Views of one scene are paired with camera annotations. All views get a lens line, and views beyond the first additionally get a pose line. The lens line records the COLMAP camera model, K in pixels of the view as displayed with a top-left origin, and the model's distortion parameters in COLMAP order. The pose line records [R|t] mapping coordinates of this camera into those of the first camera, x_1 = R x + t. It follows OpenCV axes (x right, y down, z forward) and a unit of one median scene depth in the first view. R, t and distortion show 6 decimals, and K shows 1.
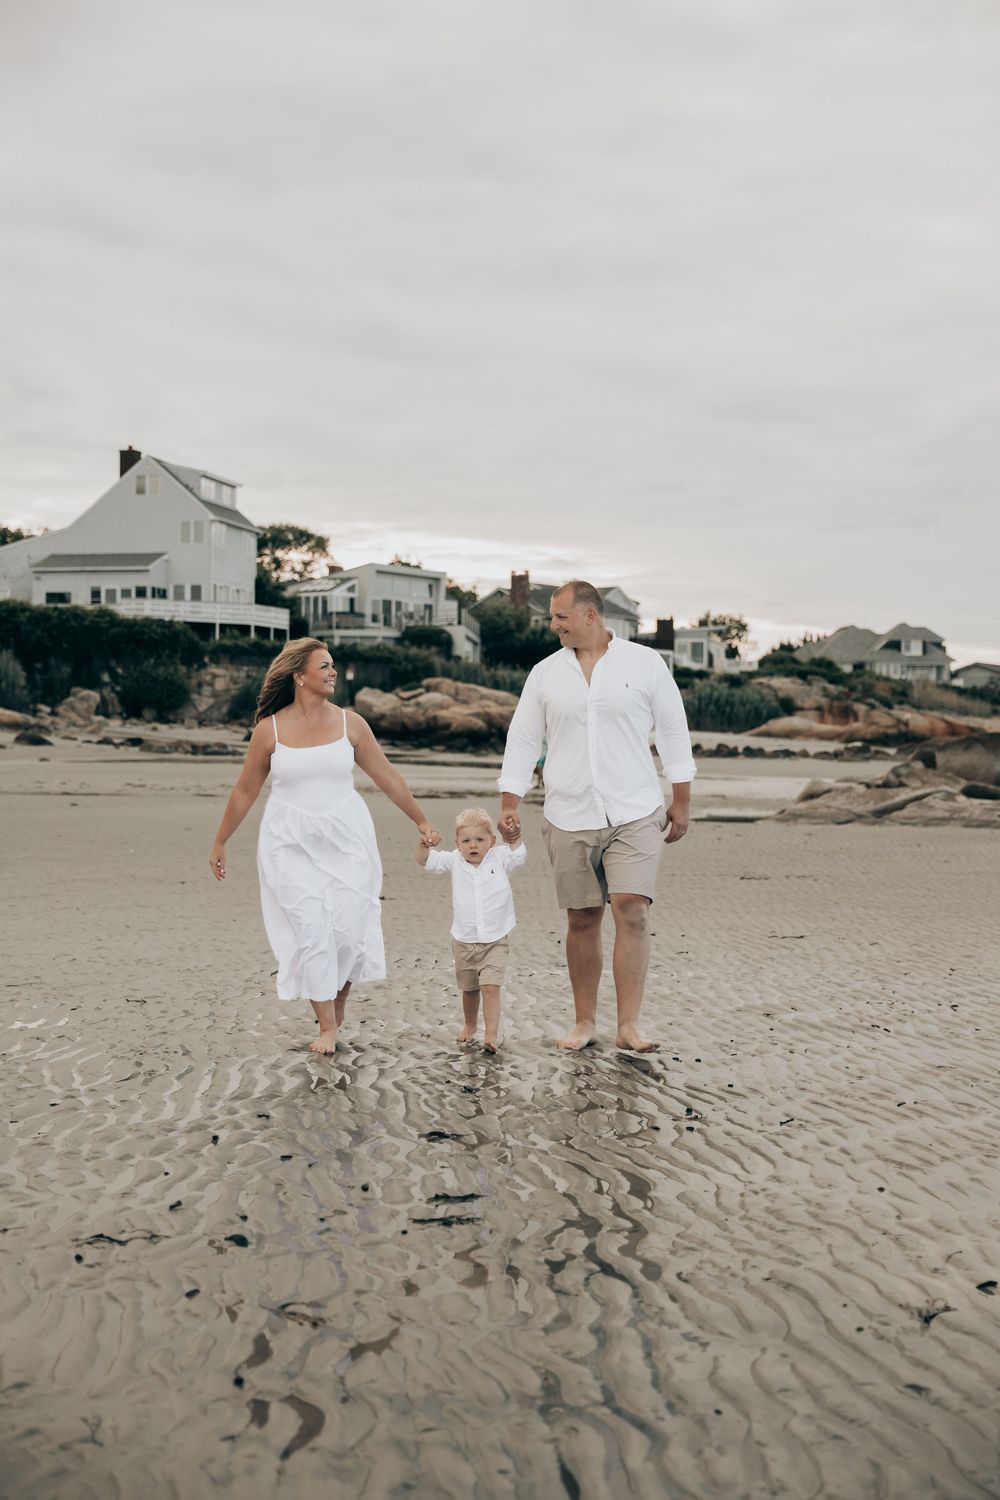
lens RADIAL K [[2111.5, 0, 500.0], [0, 2111.5, 750.0], [0, 0, 1]] dist [-0.002668, -0.001231]
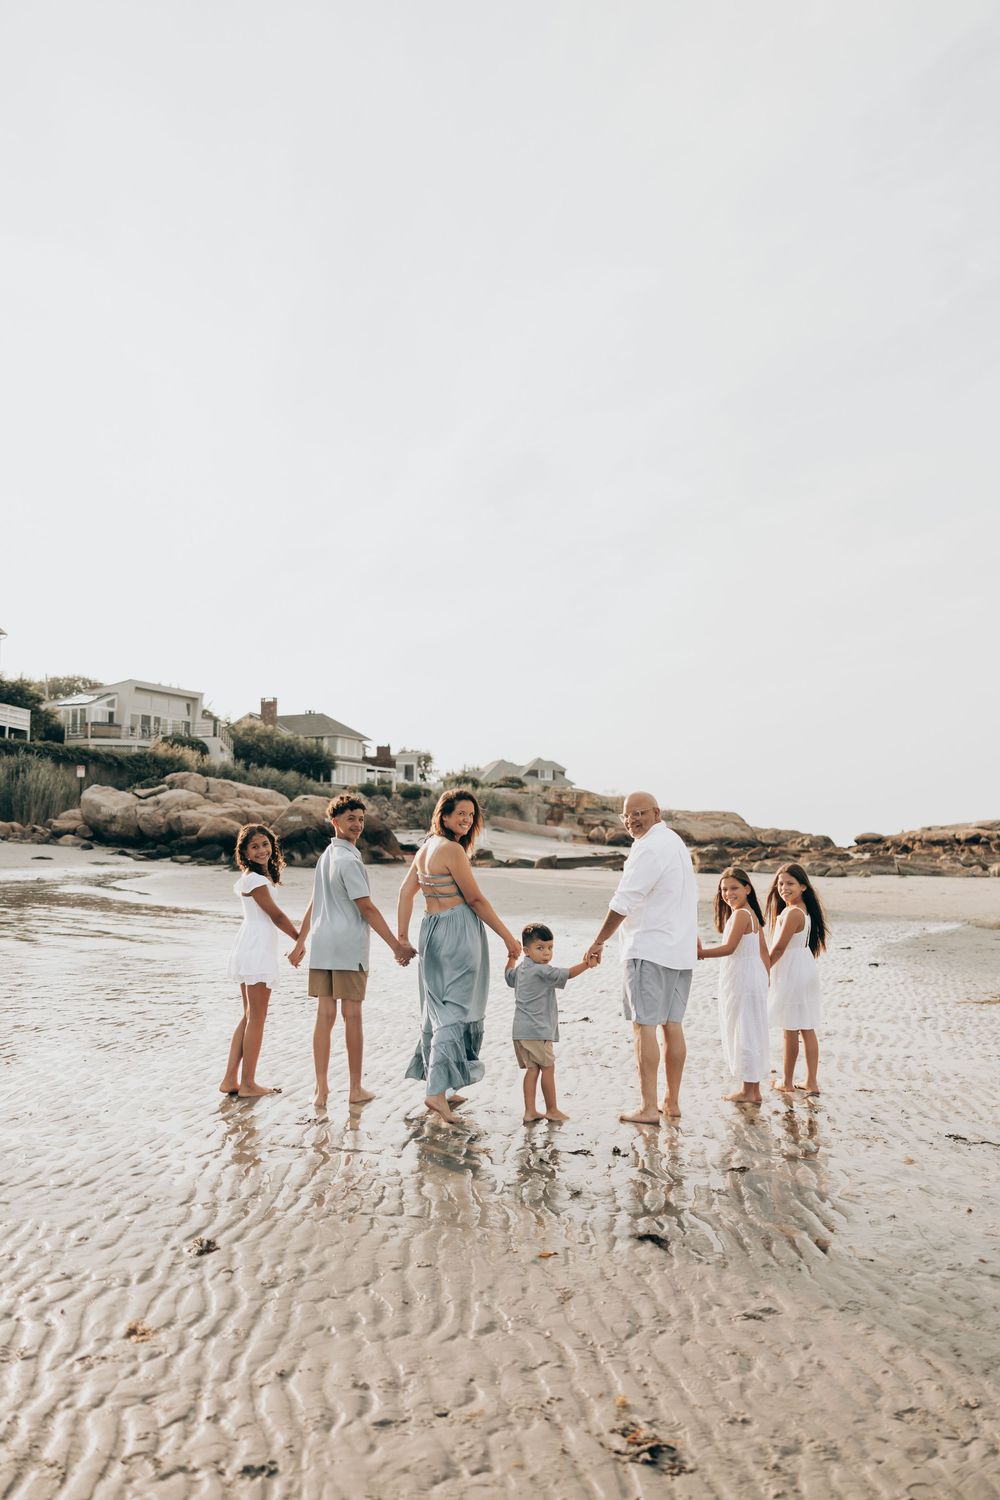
lens RADIAL K [[1259.3, 0, 500.0], [0, 1259.3, 750.0], [0, 0, 1]] dist [-0.001630, -0.001167]
pose [[0.979943, 0.006014, 0.199187, -0.004893], [0.009323, 0.997067, -0.075970, -0.003061], [-0.199059, 0.076303, 0.977012, 0.366371]]
